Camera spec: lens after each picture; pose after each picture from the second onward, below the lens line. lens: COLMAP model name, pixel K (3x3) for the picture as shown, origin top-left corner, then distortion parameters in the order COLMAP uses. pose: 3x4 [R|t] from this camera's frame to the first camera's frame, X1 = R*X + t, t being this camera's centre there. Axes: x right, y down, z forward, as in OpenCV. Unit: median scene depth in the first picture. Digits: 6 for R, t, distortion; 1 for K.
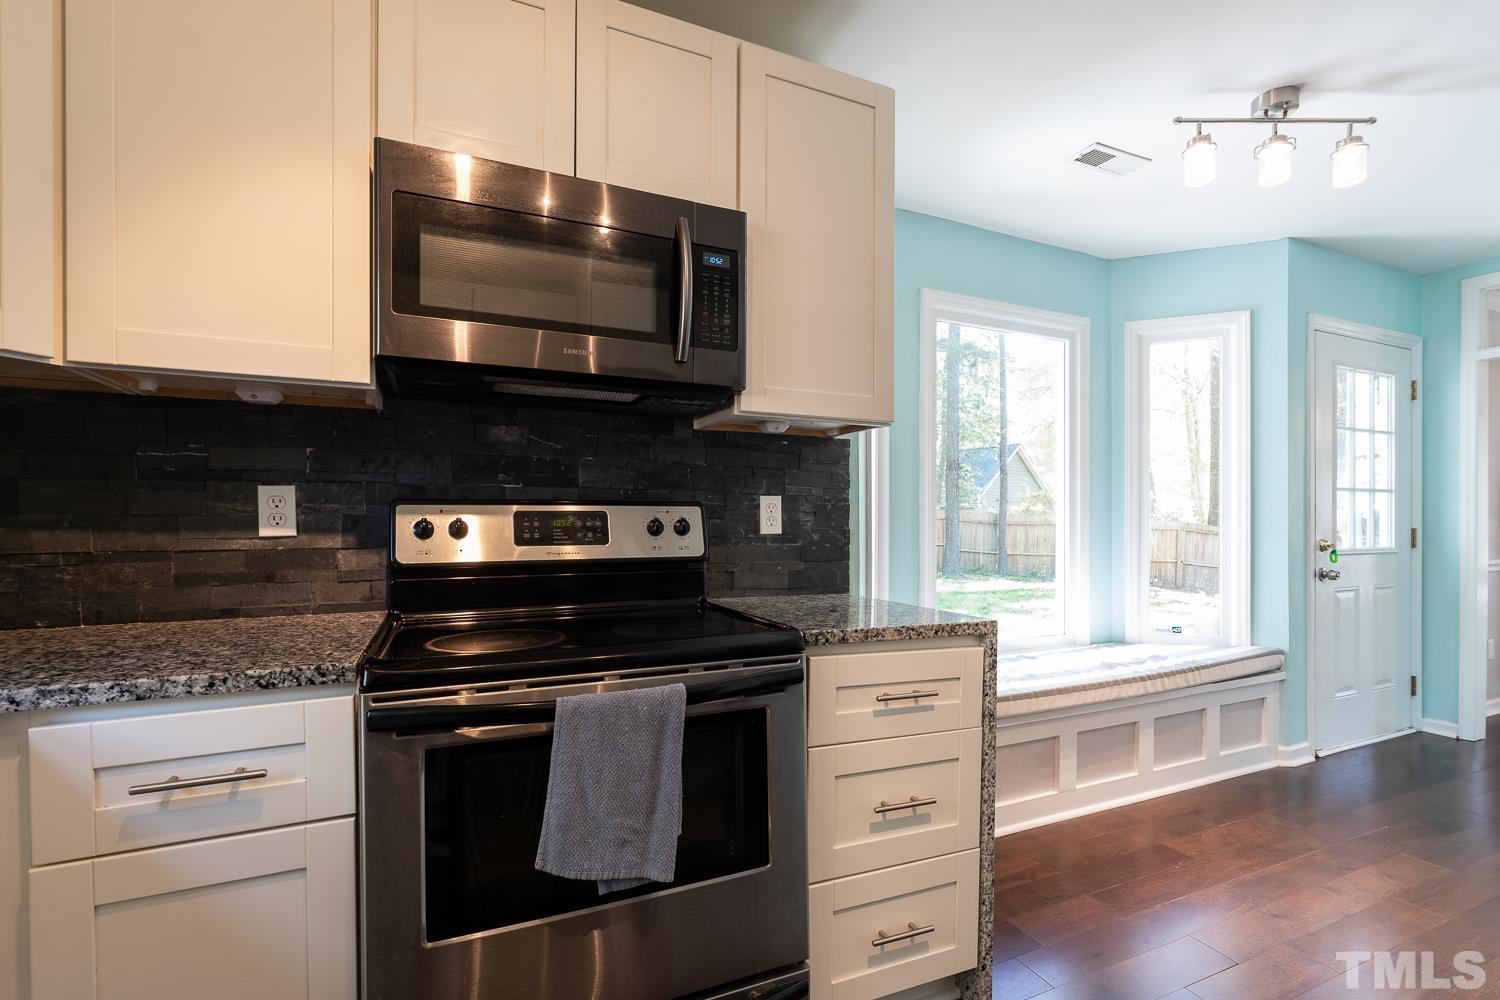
lens RADIAL K [[703.5, 0, 729.9], [0, 703.5, 526.2], [0, 0, 1]] dist [0.000696, 0.001904]
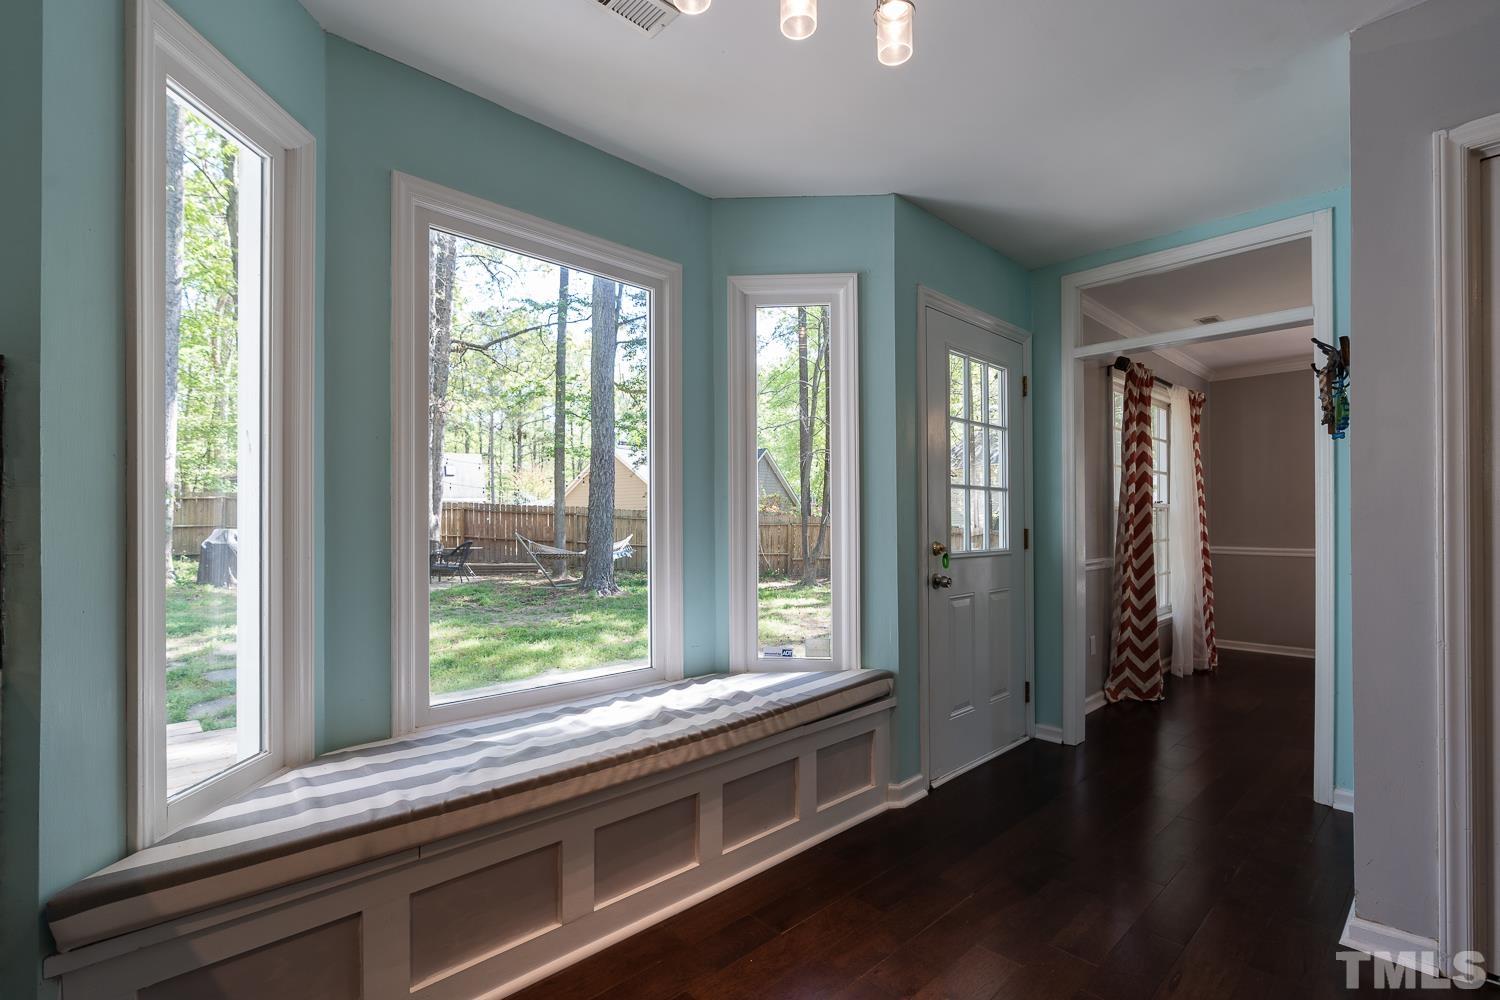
lens RADIAL K [[672.5, 0, 750.1], [0, 672.5, 519.8], [0, 0, 1]] dist [-0.003825, -0.000108]
pose [[0.949733, -0.000174, 0.313060, 0.356043], [0.003807, 0.999932, -0.010994, -0.000920], [-0.313037, 0.011633, 0.949670, 0.269398]]
